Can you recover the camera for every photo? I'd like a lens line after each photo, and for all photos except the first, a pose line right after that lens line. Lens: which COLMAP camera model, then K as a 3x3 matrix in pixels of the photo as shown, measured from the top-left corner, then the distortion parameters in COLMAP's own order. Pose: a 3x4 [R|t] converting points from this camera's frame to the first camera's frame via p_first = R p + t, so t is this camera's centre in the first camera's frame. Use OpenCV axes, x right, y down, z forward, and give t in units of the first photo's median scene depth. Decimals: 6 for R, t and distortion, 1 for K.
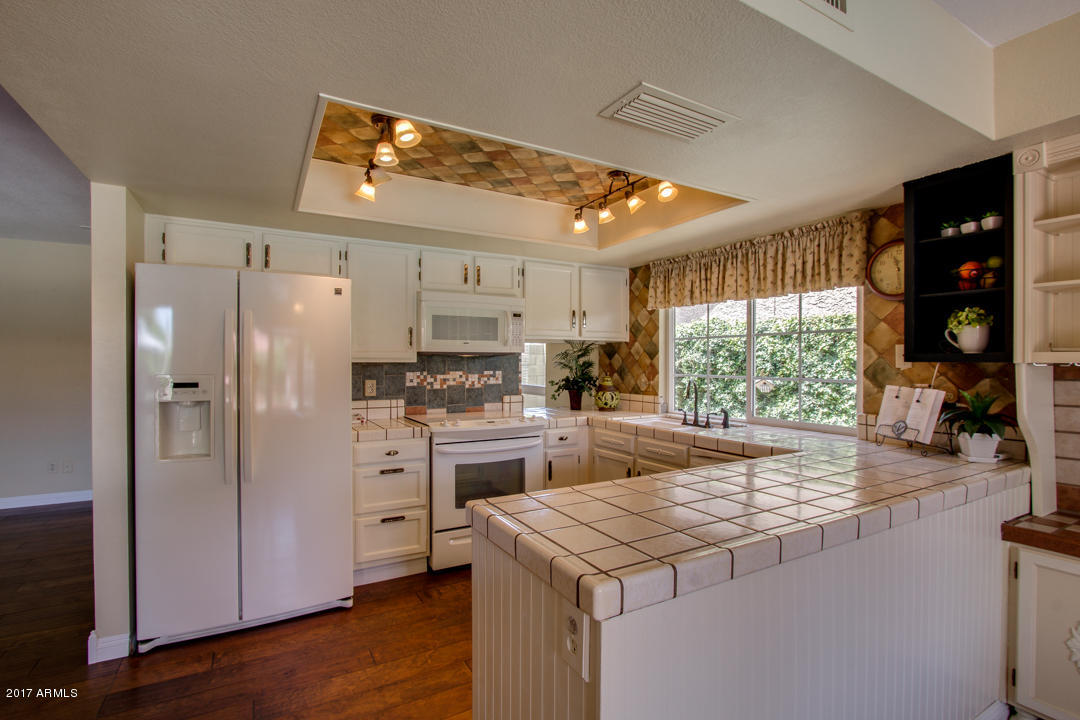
lens RADIAL K [[505.5, 0, 535.9], [0, 505.5, 365.0], [0, 0, 1]] dist [-0.004451, -0.000904]
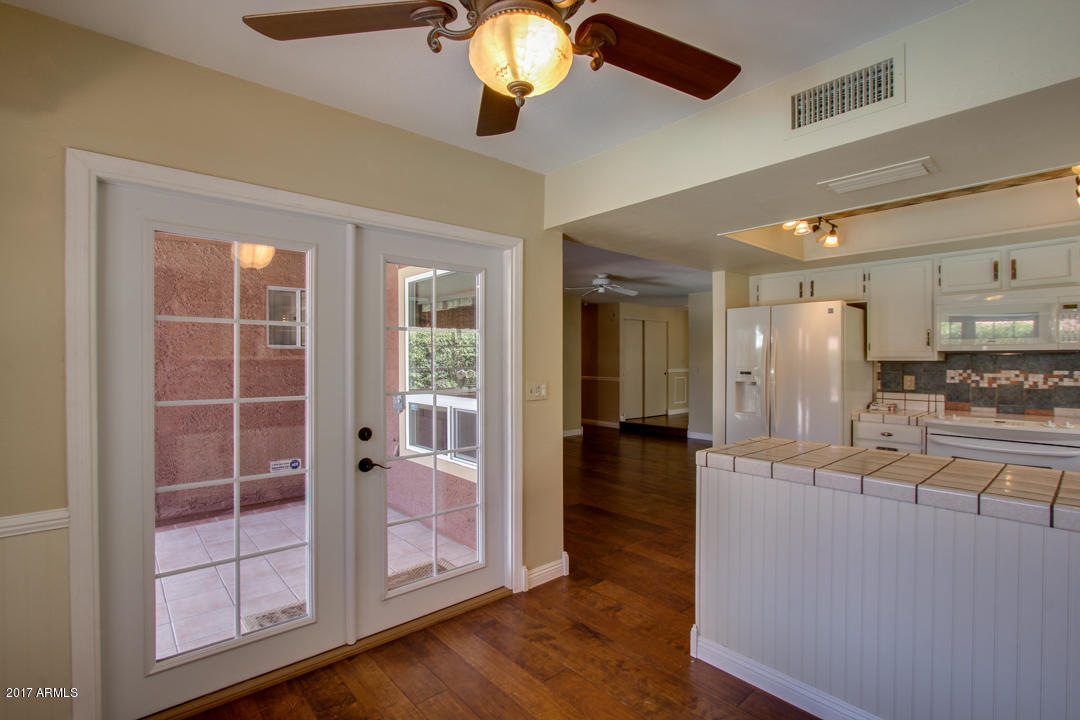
lens RADIAL K [[505.5, 0, 535.9], [0, 505.5, 365.0], [0, 0, 1]] dist [-0.004451, -0.000904]
pose [[0.180852, 0.010759, -0.983451, 0.628998], [-0.005933, 0.999934, 0.009848, -0.001406], [0.983492, 0.004054, 0.180904, -0.052173]]
